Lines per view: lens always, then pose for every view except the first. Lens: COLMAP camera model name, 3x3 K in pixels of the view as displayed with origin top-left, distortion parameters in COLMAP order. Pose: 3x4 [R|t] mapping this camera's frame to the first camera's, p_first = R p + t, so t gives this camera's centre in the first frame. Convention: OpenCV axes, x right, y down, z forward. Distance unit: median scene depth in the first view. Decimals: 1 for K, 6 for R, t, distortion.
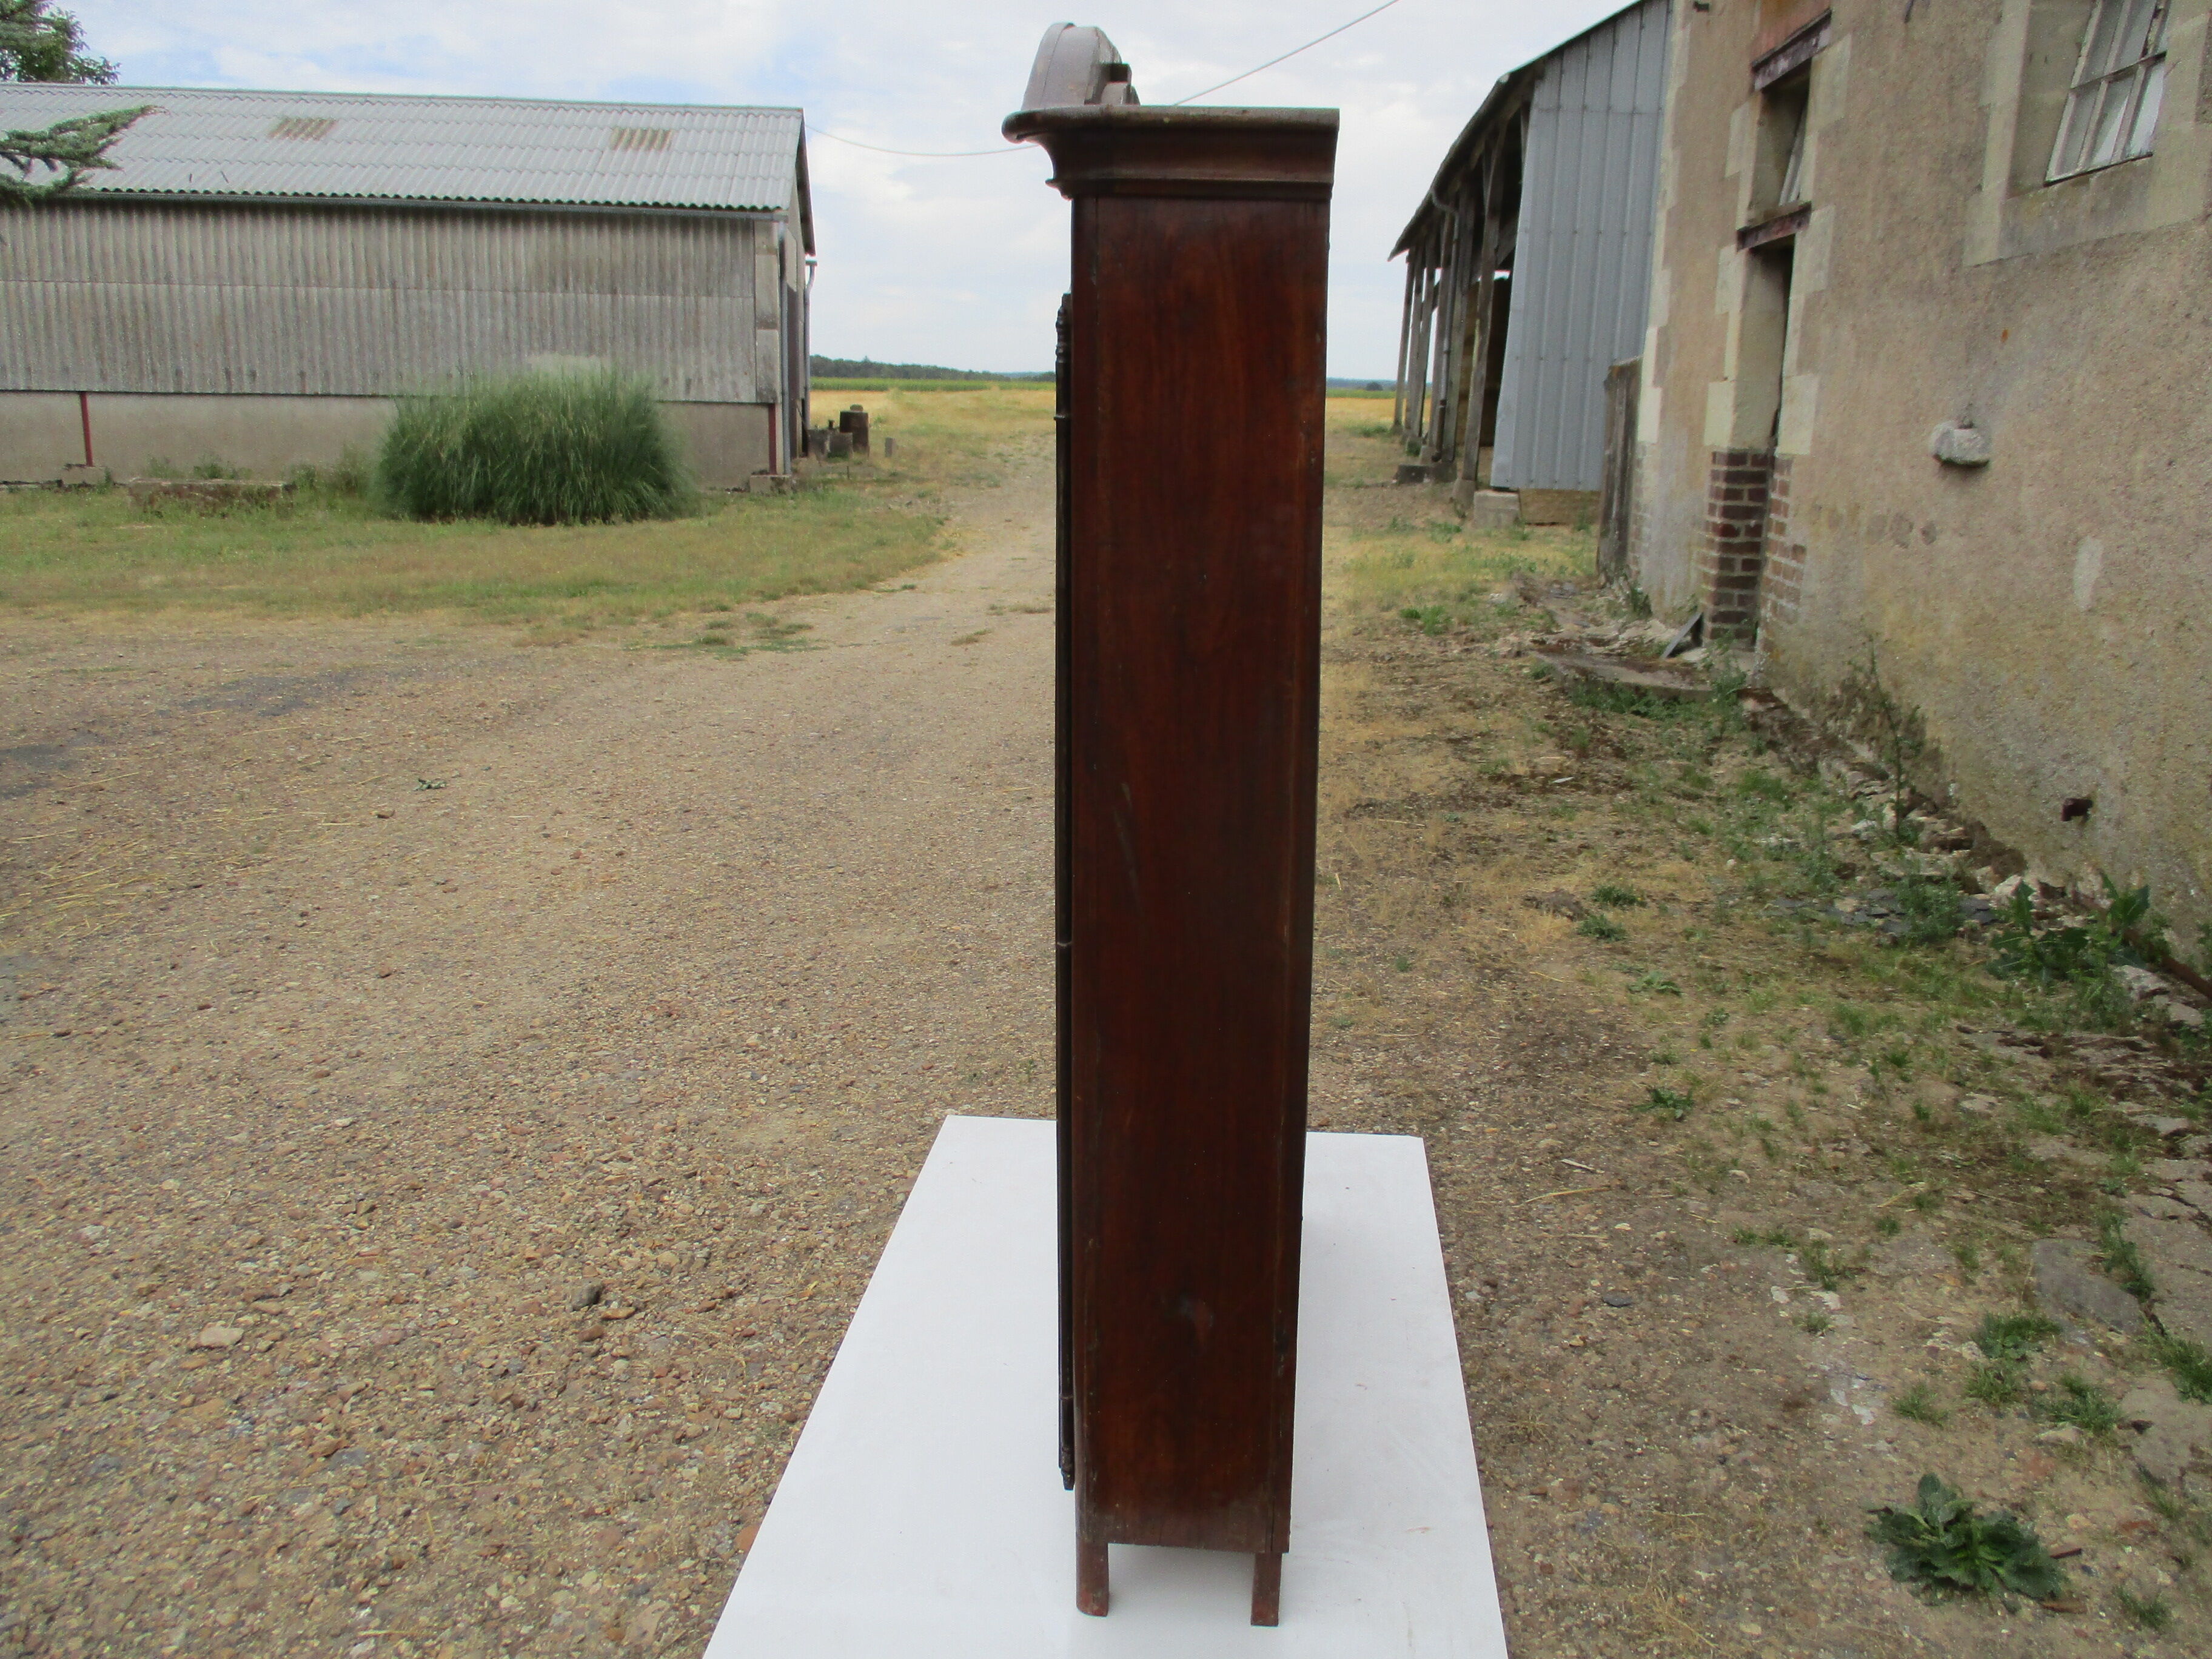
lens RADIAL K [[1802.9, 0, 1113.2], [0, 1802.9, 827.7], [0, 0, 1]] dist [-0.021679, -0.005624]
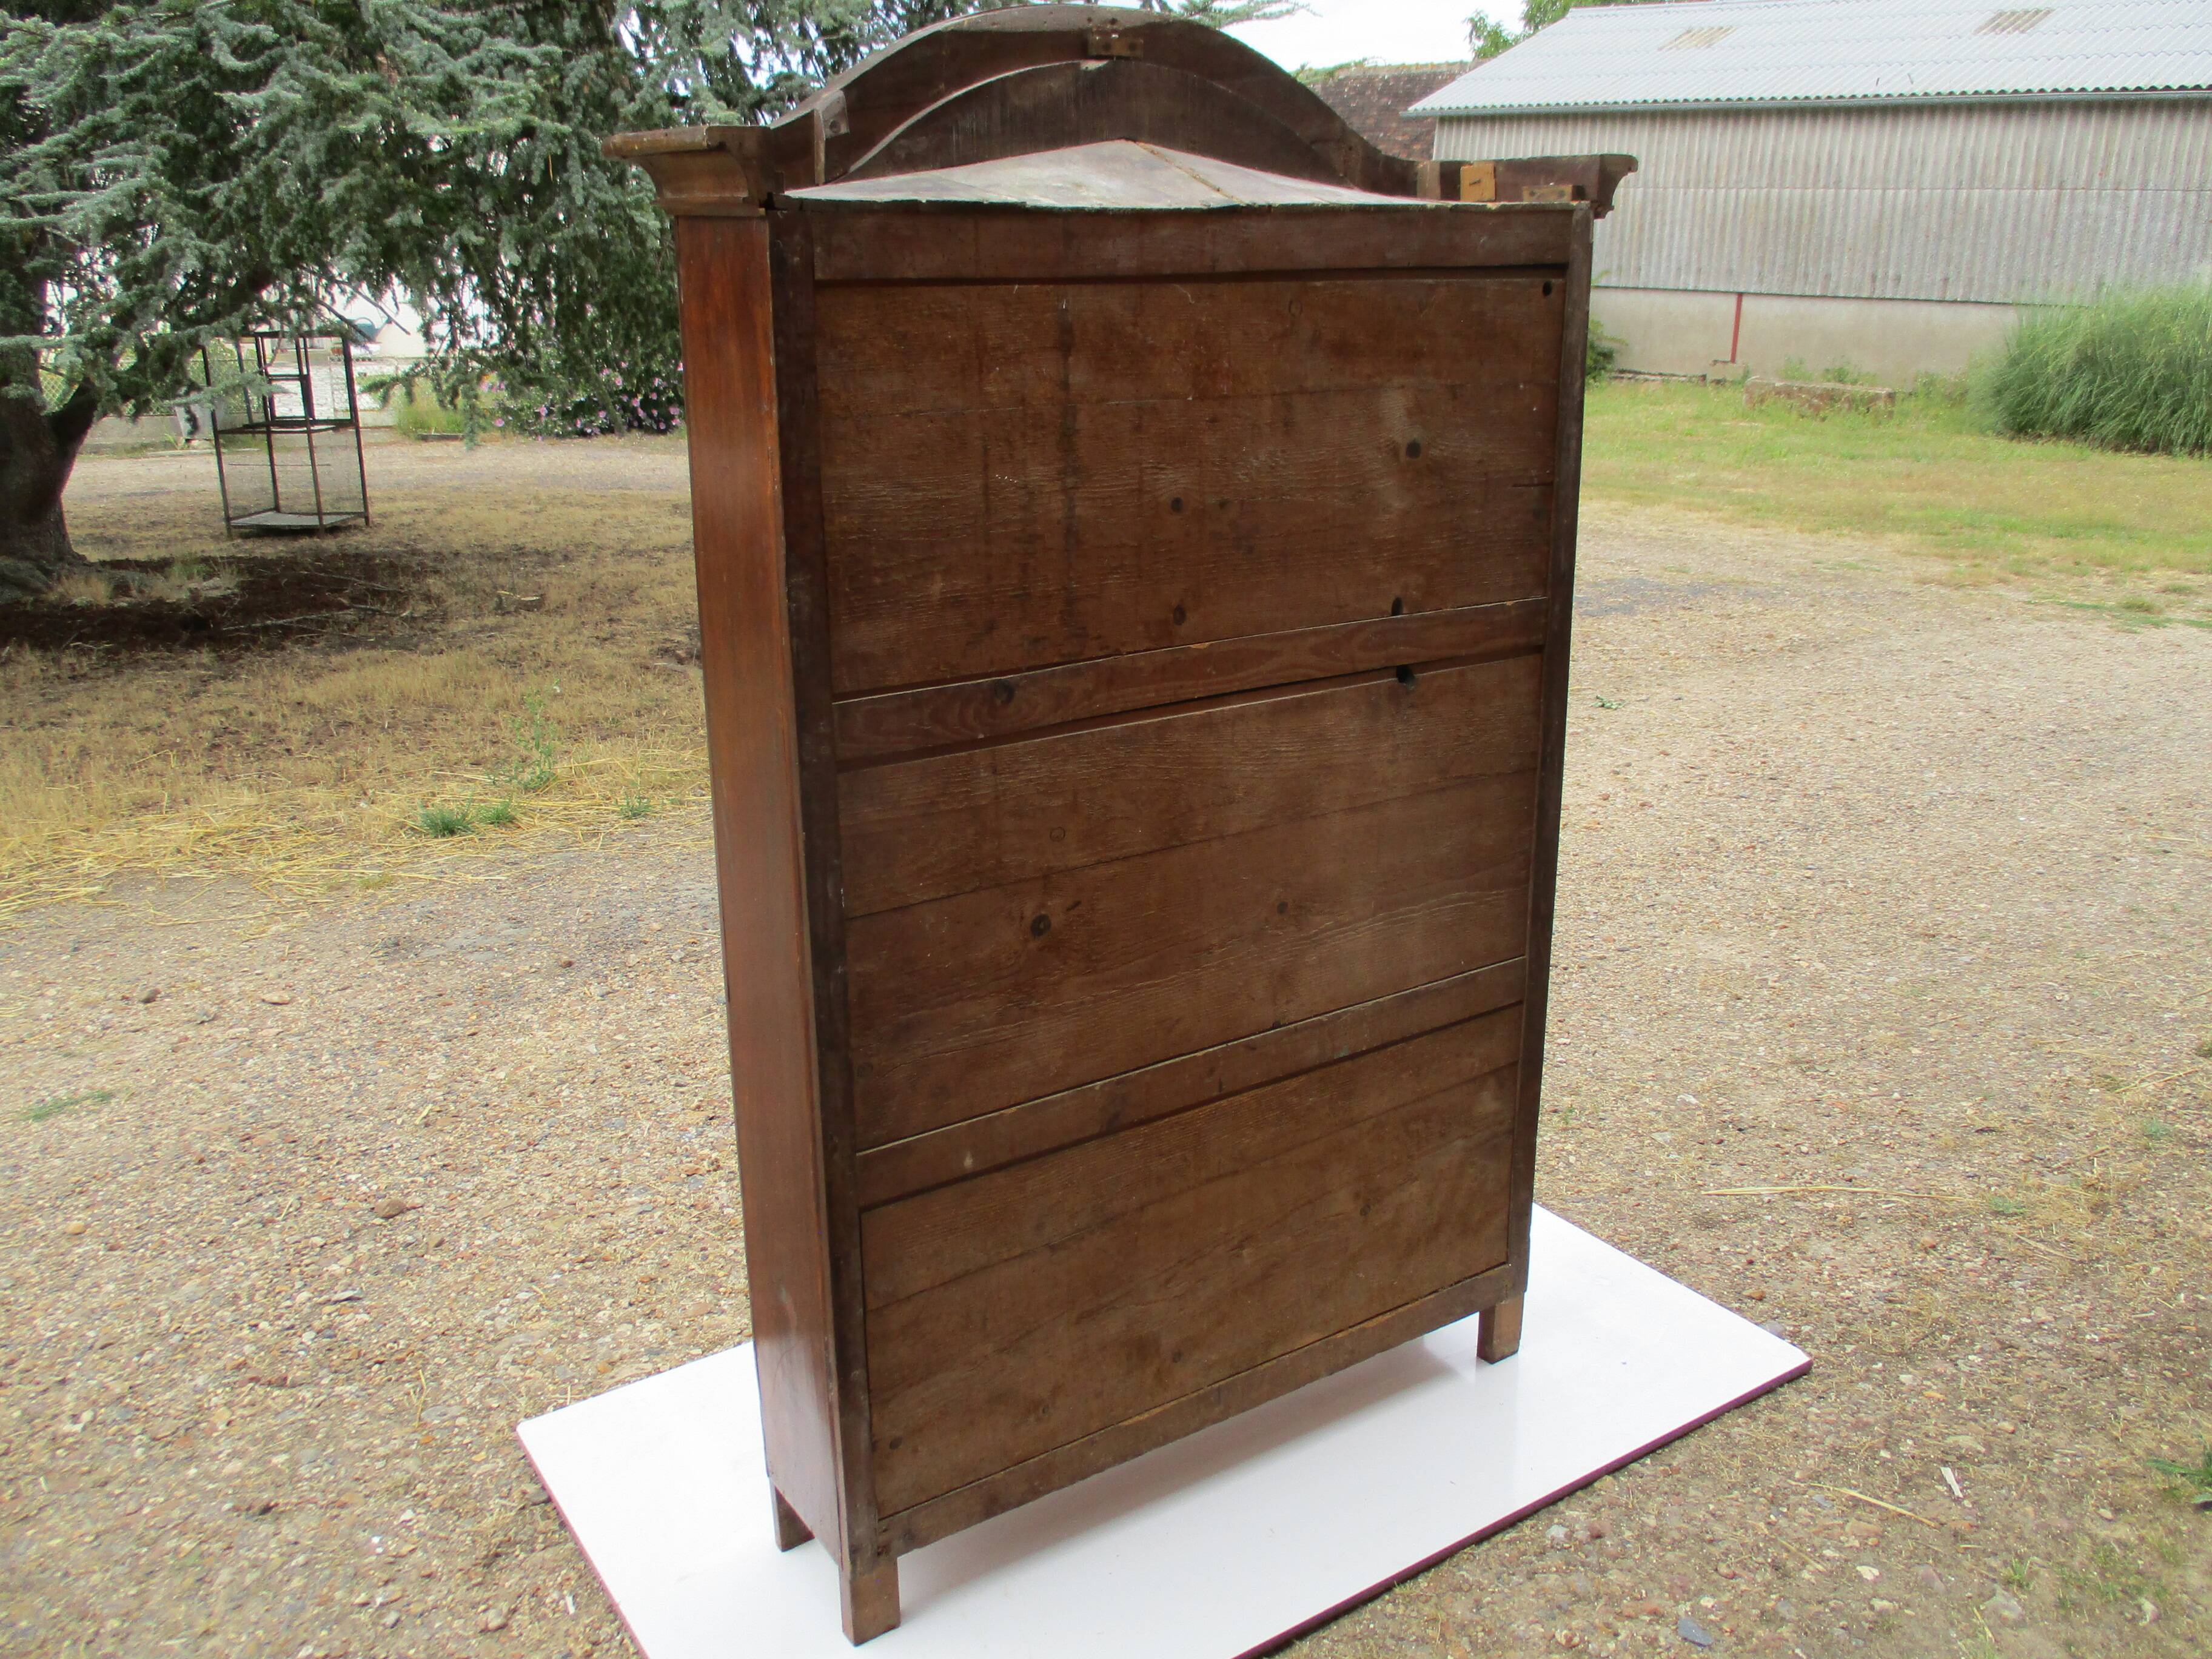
lens RADIAL K [[1806.5, 0, 1101.3], [0, 1806.5, 830.3], [0, 0, 1]] dist [-0.026088, -0.003478]
pose [[0.643499, 0.227833, -0.730754, 0.035527], [-0.189276, 0.972391, 0.136494, -0.006911], [0.741676, 0.050480, 0.668856, 0.018532]]
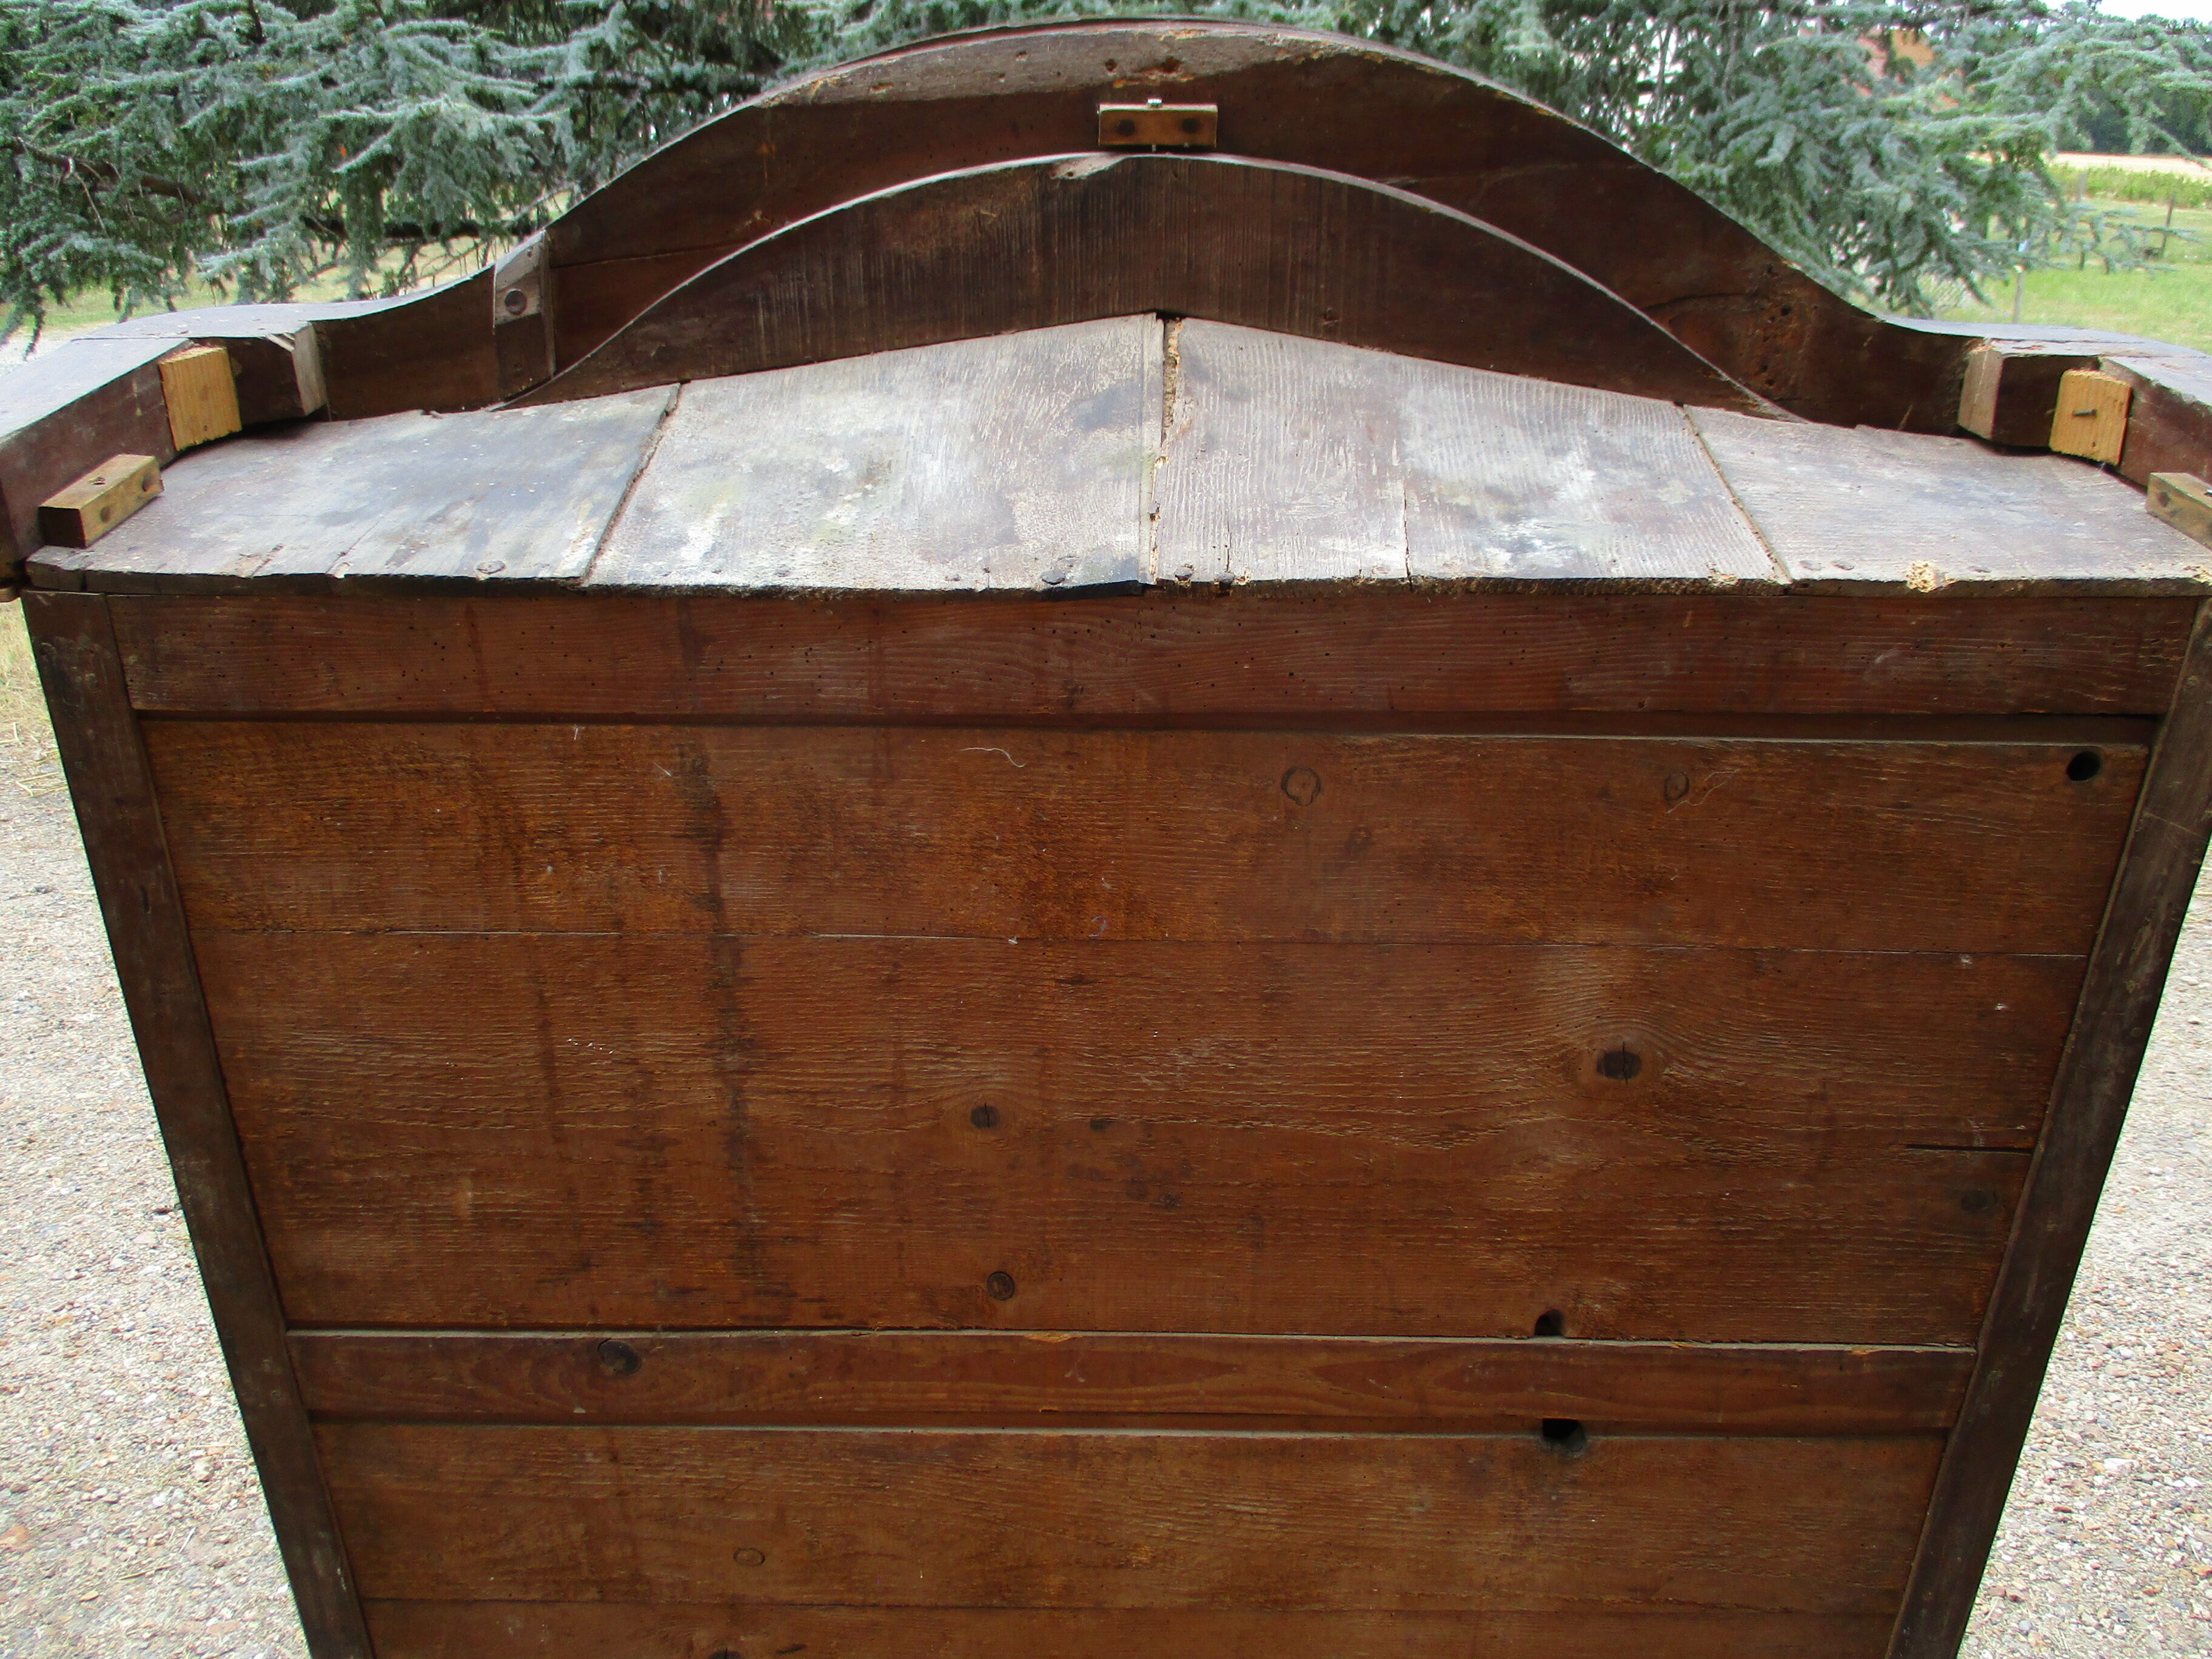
lens RADIAL K [[1802.9, 0, 1109.1], [0, 1802.9, 822.9], [0, 0, 1]] dist [-0.021679, -0.005624]
pose [[0.109829, 0.454392, -0.884006, -0.291939], [-0.260667, 0.871424, 0.415539, -0.340148], [0.959161, 0.184793, 0.214152, 0.611118]]
